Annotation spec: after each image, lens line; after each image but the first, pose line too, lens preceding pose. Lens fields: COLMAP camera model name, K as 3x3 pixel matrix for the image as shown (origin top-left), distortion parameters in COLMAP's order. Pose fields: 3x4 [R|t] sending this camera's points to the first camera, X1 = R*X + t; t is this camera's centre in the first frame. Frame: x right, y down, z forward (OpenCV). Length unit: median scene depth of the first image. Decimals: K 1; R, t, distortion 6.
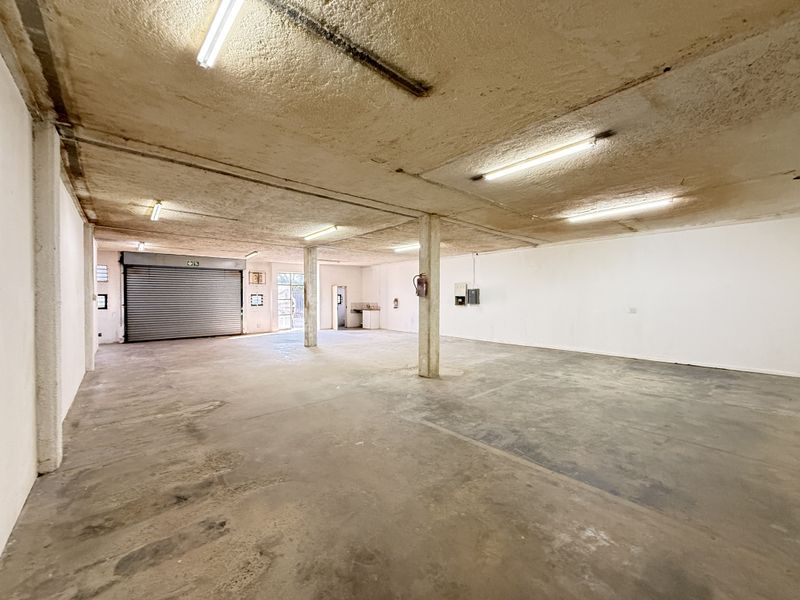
lens RADIAL K [[318.8, 0, 397.9], [0, 318.8, 300.2], [0, 0, 1]] dist [-0.003381, 0.001432]
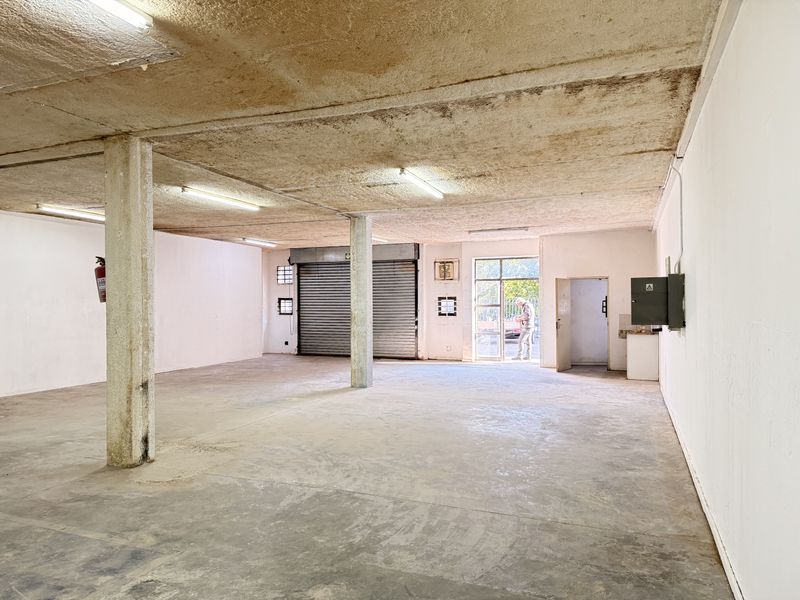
lens RADIAL K [[559.1, 0, 400.5], [0, 559.1, 303.2], [0, 0, 1]] dist [0.034282, -0.050406]
pose [[0.457145, 0.004191, -0.889382, 1.553180], [-0.007647, 0.999970, 0.000782, -0.020680], [0.889359, 0.006444, 0.457163, 1.418022]]
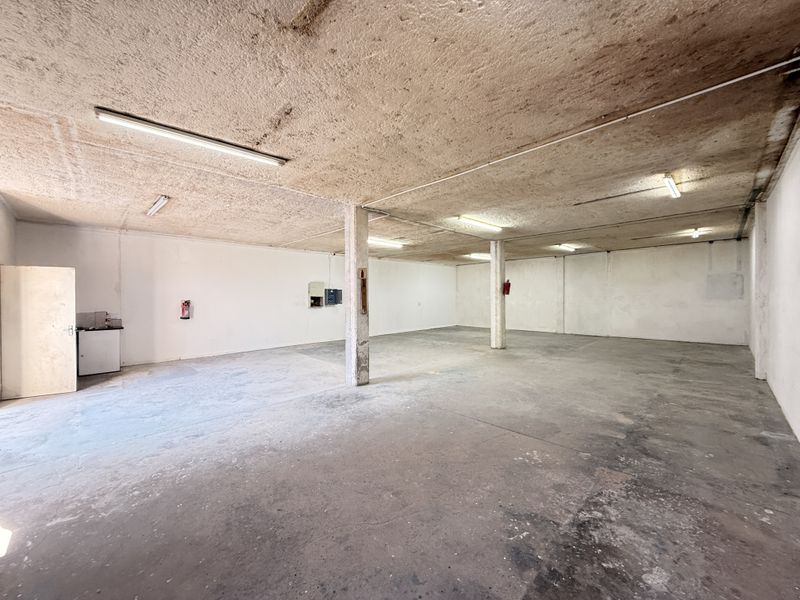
lens RADIAL K [[318.8, 0, 398.2], [0, 318.8, 301.3], [0, 0, 1]] dist [-0.003381, 0.001432]
pose [[-0.063183, -0.008161, 0.997969, -1.976804], [0.021032, 0.999734, 0.009507, -0.008003], [-0.997780, 0.021590, -0.062994, 2.269687]]
